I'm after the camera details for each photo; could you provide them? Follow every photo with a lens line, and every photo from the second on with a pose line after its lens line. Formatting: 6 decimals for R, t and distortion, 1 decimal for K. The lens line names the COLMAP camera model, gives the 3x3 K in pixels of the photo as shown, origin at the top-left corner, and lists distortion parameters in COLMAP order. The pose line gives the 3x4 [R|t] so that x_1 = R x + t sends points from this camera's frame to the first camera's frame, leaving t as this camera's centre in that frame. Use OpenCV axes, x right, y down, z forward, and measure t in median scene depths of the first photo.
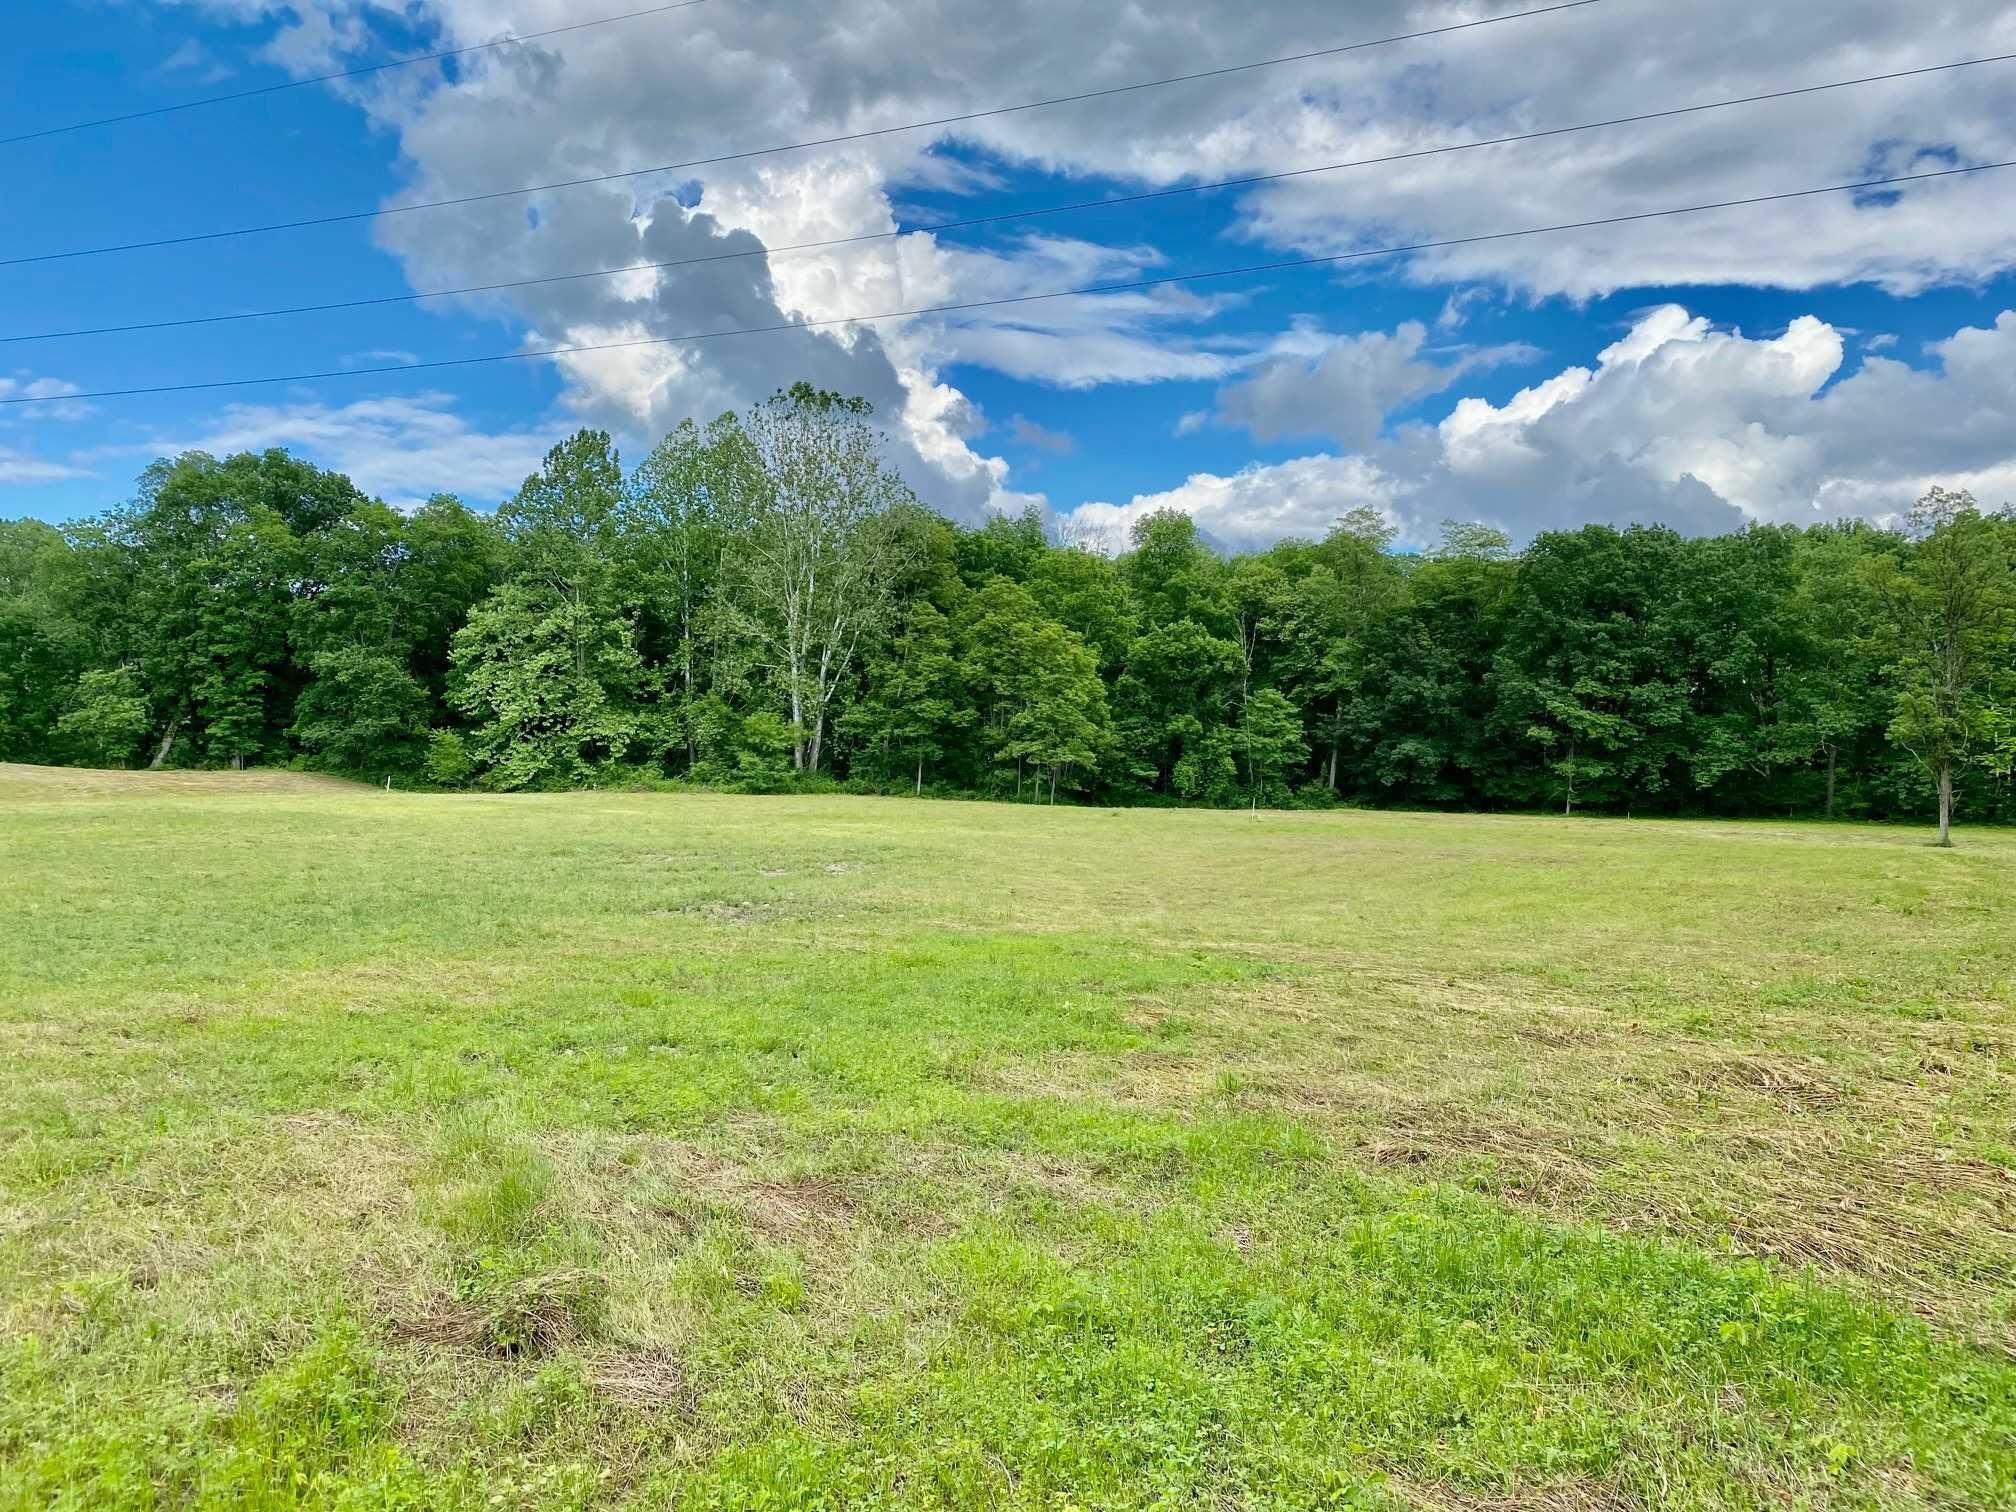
lens RADIAL K [[1604.8, 0, 1005.0], [0, 1604.8, 770.0], [0, 0, 1]] dist [0.035111, -0.005002]
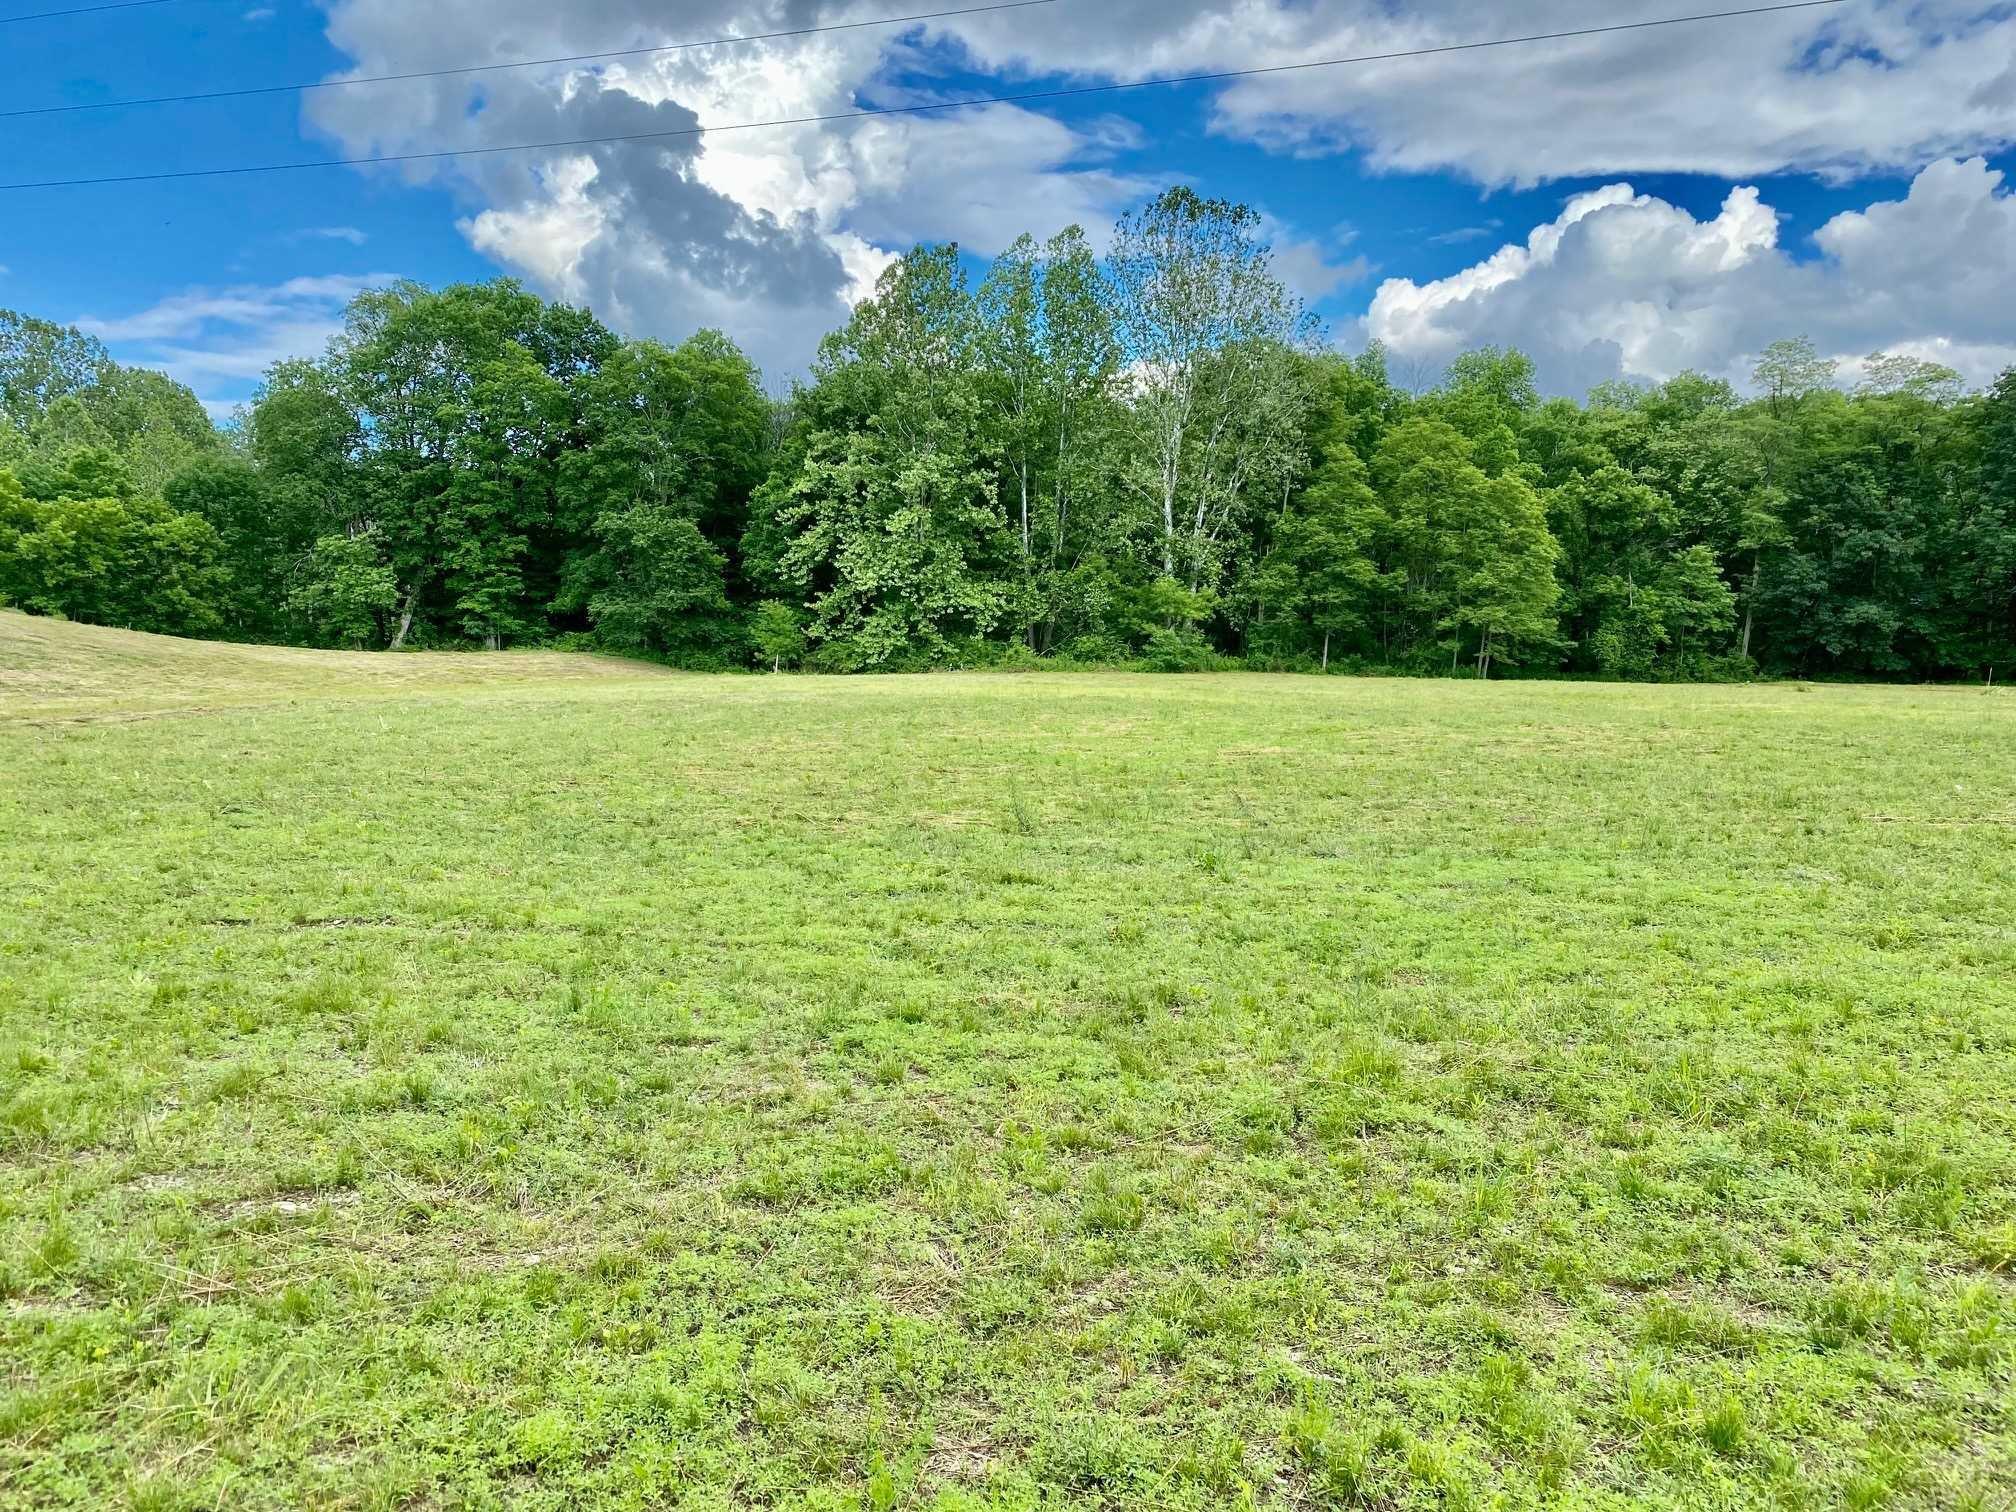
lens RADIAL K [[1523.7, 0, 998.8], [0, 1523.7, 754.5], [0, 0, 1]] dist [0.068123, -0.091976]
pose [[0.998598, -0.013646, 0.051145, -0.264155], [0.010042, 0.997491, 0.070083, 0.000559], [-0.051973, -0.069471, 0.996229, 0.171681]]
